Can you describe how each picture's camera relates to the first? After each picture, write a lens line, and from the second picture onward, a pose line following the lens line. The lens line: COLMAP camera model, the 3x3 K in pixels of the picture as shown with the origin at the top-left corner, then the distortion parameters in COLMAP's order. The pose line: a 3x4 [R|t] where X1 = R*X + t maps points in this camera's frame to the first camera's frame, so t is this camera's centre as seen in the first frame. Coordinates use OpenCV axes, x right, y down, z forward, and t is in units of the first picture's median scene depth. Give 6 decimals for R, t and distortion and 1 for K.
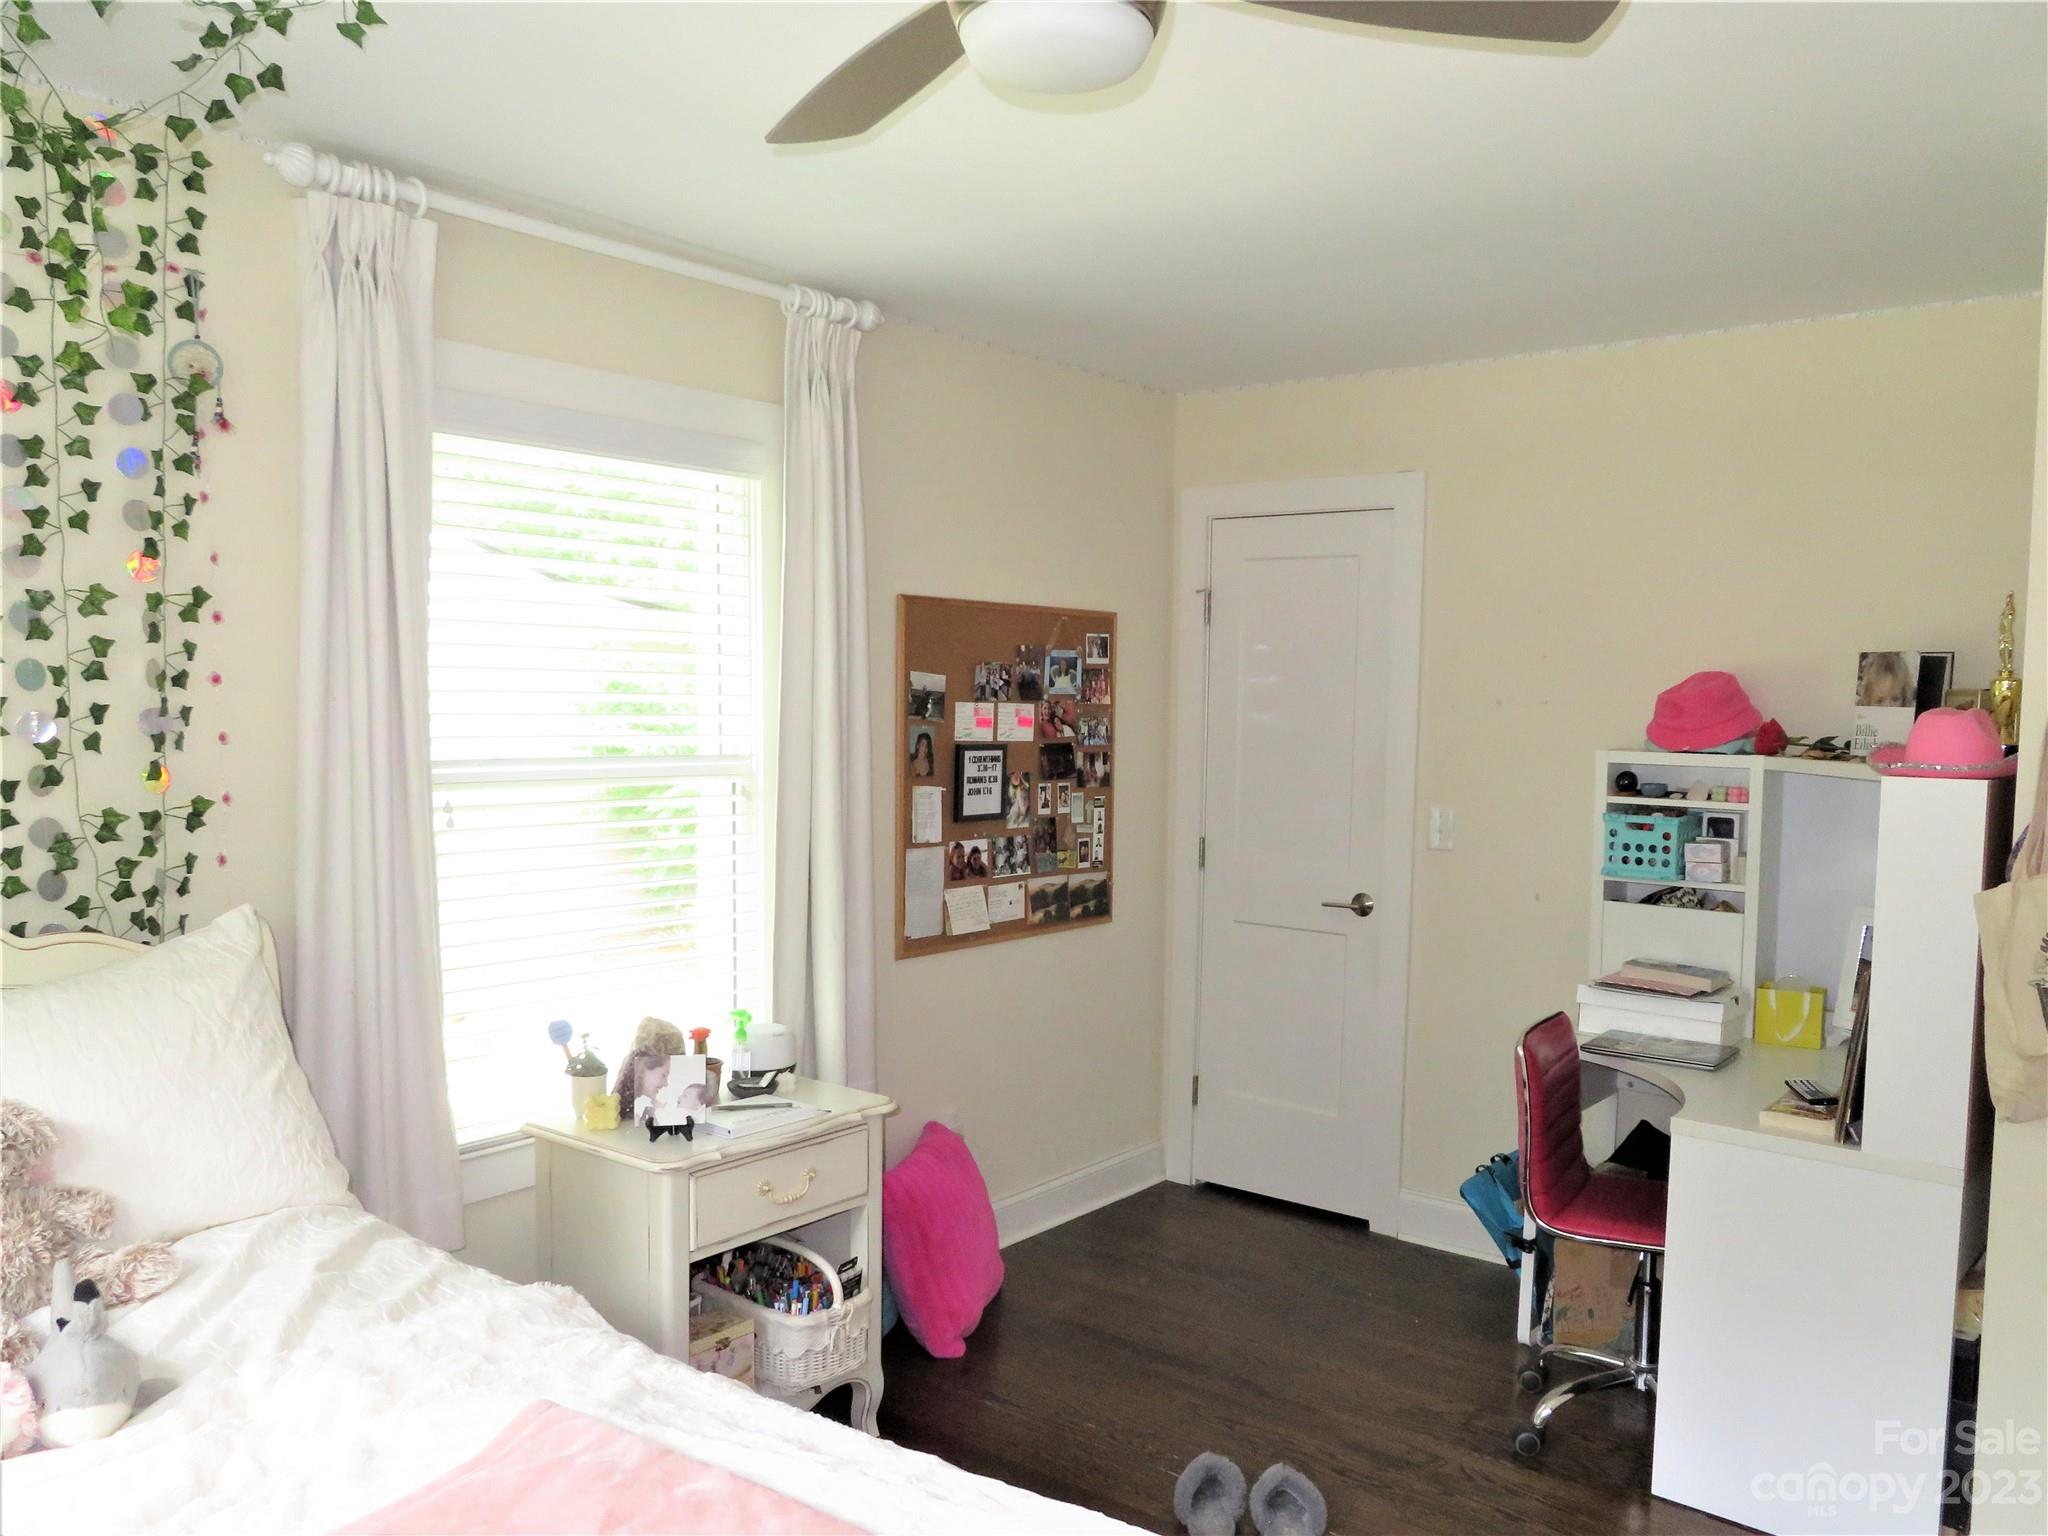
lens RADIAL K [[1535.0, 0, 989.9], [0, 1535.0, 766.7], [0, 0, 1]] dist [-0.007141, -0.000288]
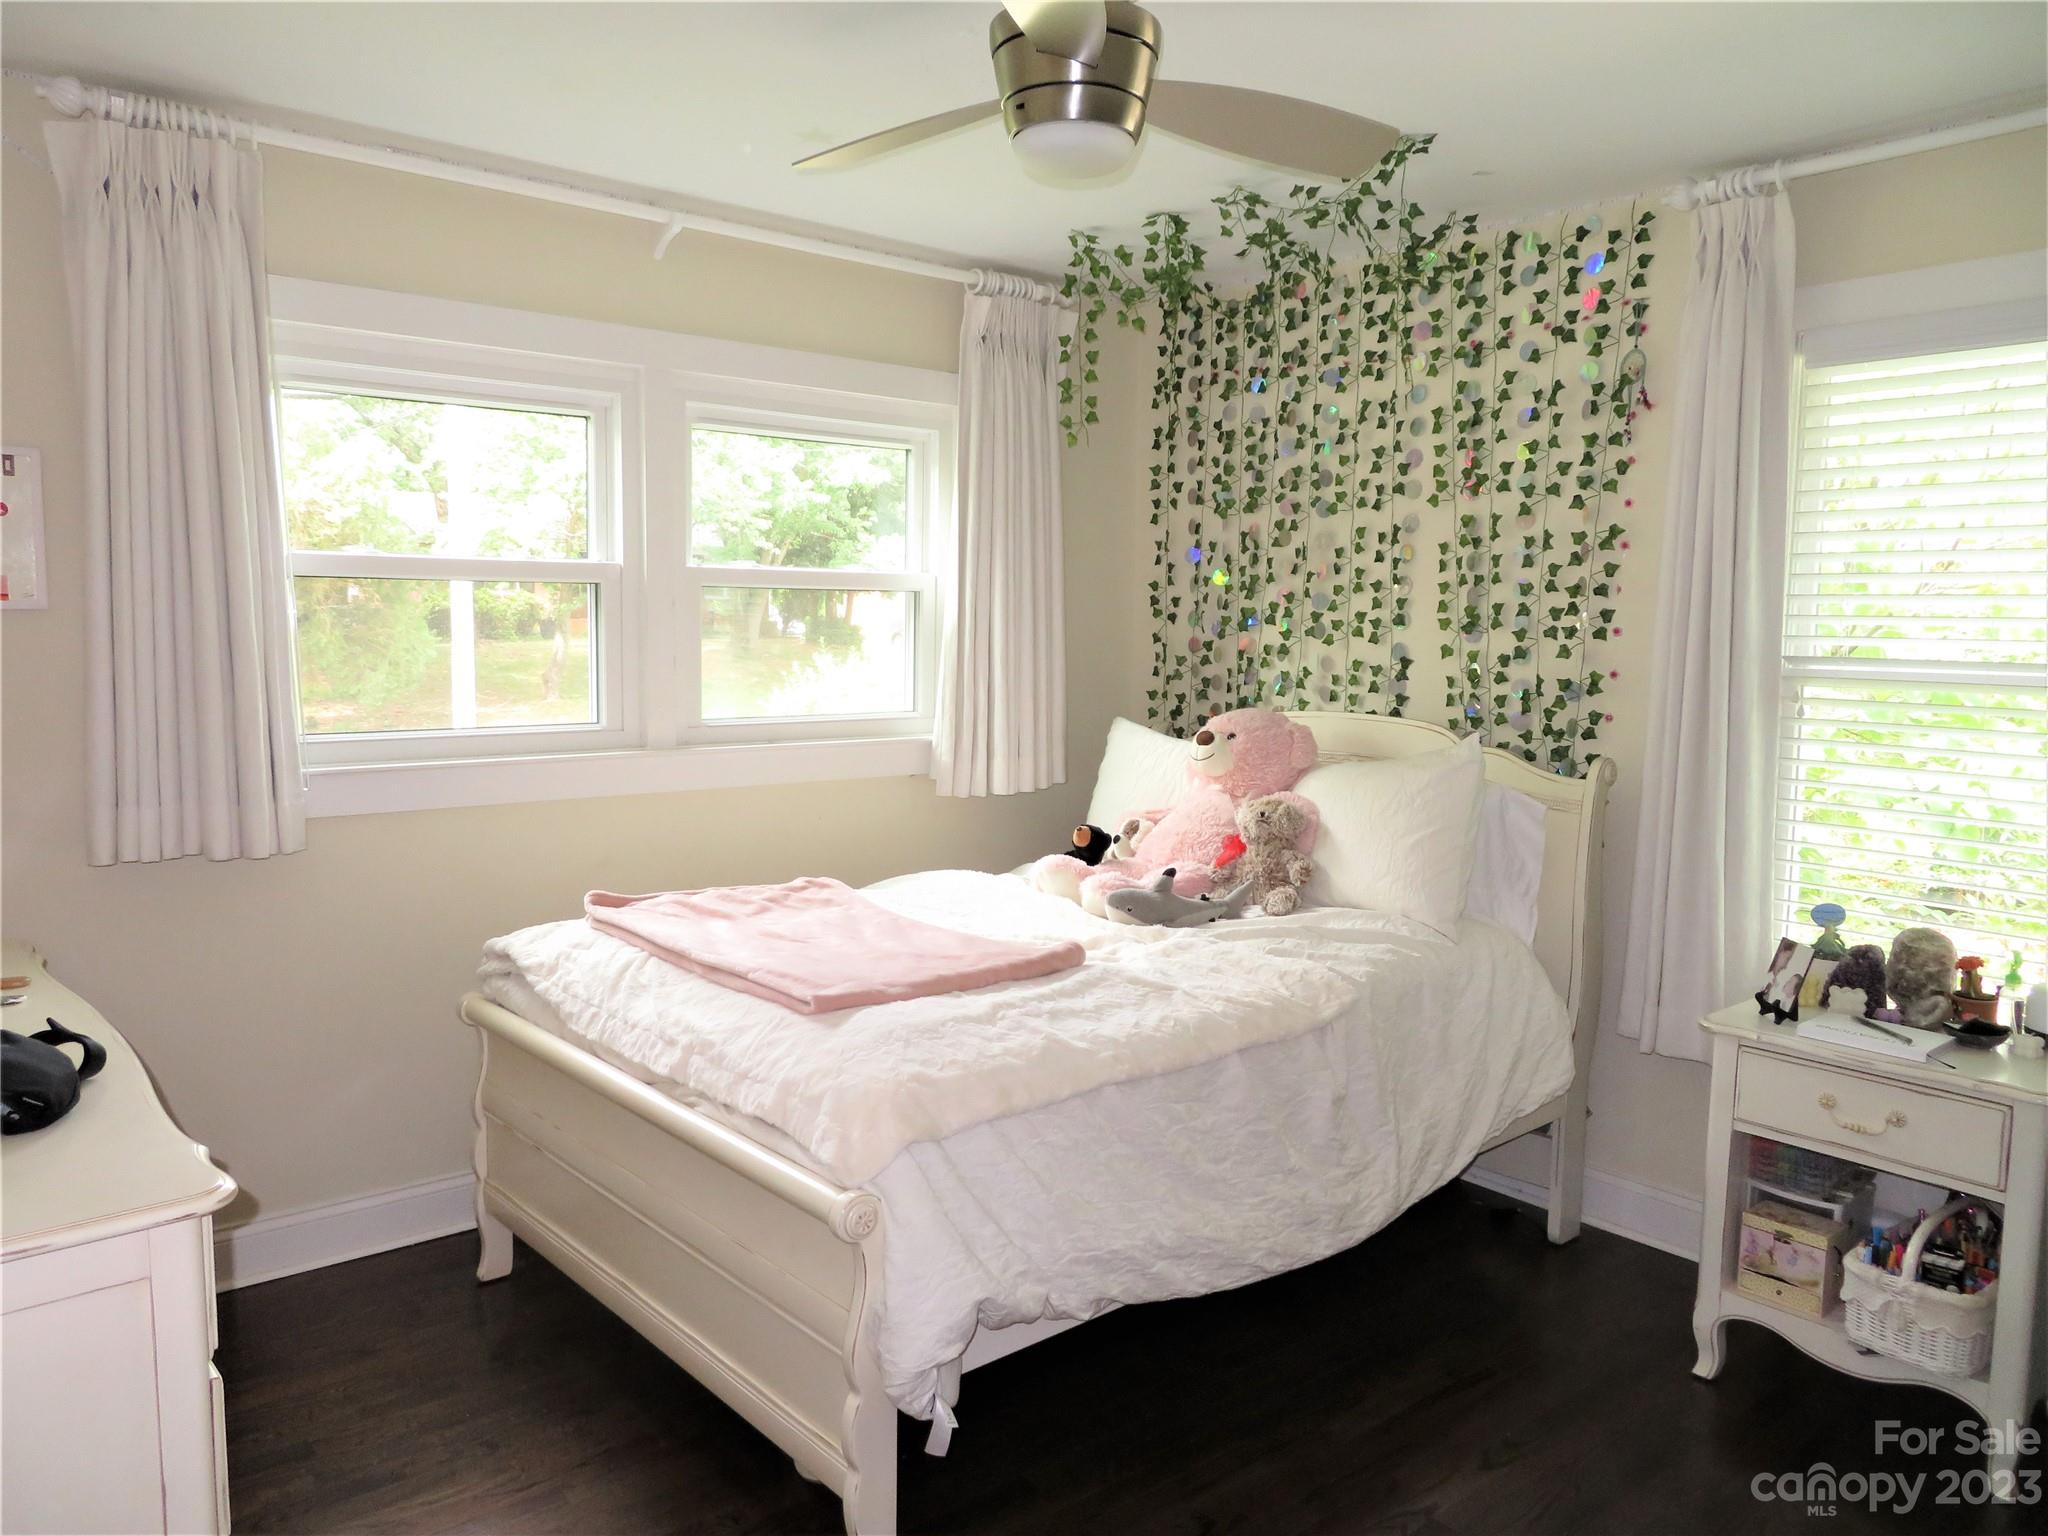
lens RADIAL K [[1535.0, 0, 989.9], [0, 1535.0, 766.7], [0, 0, 1]] dist [-0.007141, -0.000288]
pose [[-0.174660, 0.058826, -0.982870, 0.997592], [-0.077390, 0.994305, 0.073263, 0.046440], [0.981583, 0.088860, -0.169113, 0.692882]]
